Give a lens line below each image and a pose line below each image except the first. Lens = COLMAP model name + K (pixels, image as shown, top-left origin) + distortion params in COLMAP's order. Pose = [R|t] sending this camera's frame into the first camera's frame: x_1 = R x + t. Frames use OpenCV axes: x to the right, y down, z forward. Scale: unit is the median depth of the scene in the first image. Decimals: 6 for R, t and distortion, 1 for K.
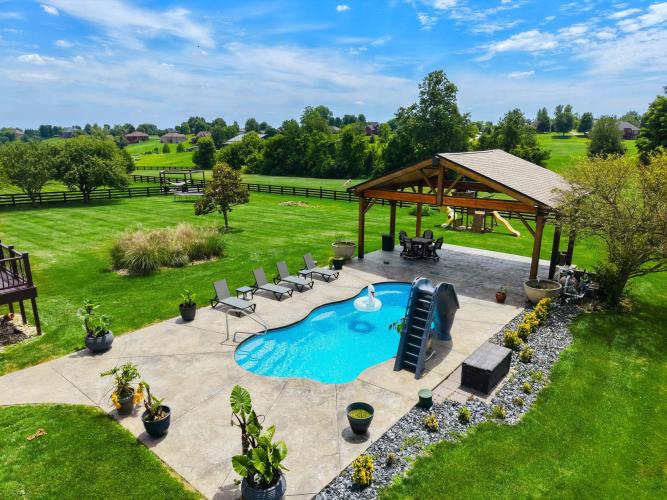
lens RADIAL K [[451.0, 0, 333.5], [0, 451.0, 250.0], [0, 0, 1]] dist [0.020014, -0.001193]
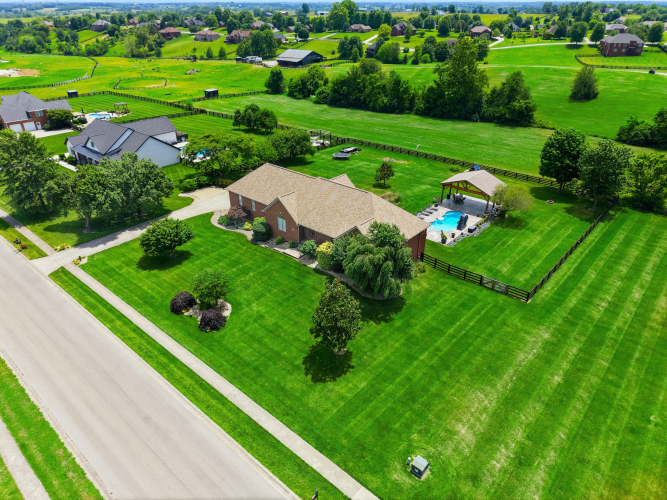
lens RADIAL K [[451.0, 0, 333.5], [0, 451.0, 250.0], [0, 0, 1]] dist [0.020014, -0.001193]
pose [[0.999791, 0.006677, -0.019329, -0.823399], [-0.001712, 0.969208, 0.246239, -0.562964], [0.020378, -0.246154, 0.969016, -2.925770]]
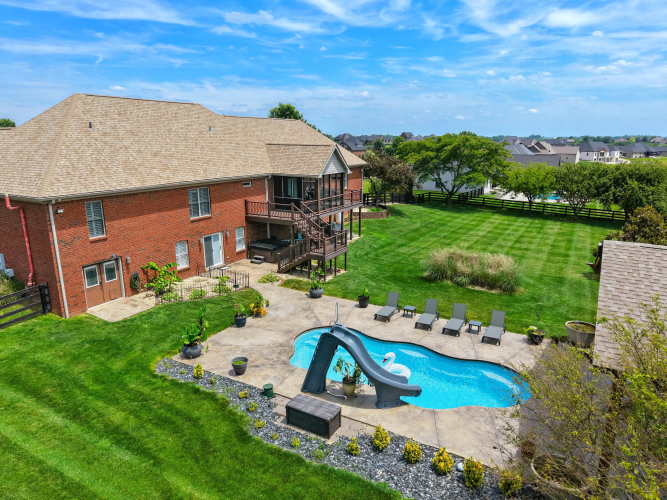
lens RADIAL K [[451.0, 0, 333.5], [0, 451.0, 250.0], [0, 0, 1]] dist [0.020014, -0.001193]
pose [[0.182016, 0.245956, -0.952038, 0.774989], [-0.249589, 0.948058, 0.197209, -0.220223], [0.951092, 0.201723, 0.233950, 0.402383]]
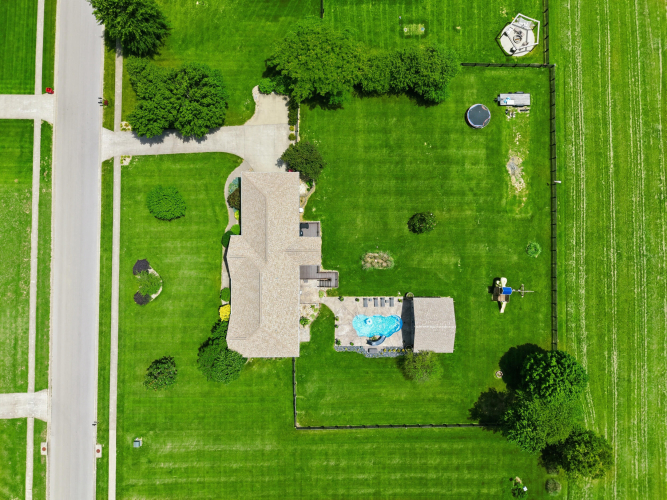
lens RADIAL K [[451.0, 0, 333.5], [0, 451.0, 250.0], [0, 0, 1]] dist [0.020014, -0.001193]
pose [[0.639650, 0.768587, -0.011090, -0.697288], [-0.184118, 0.167206, 0.968578, -3.928837], [0.746290, -0.617509, 0.248463, -0.143866]]
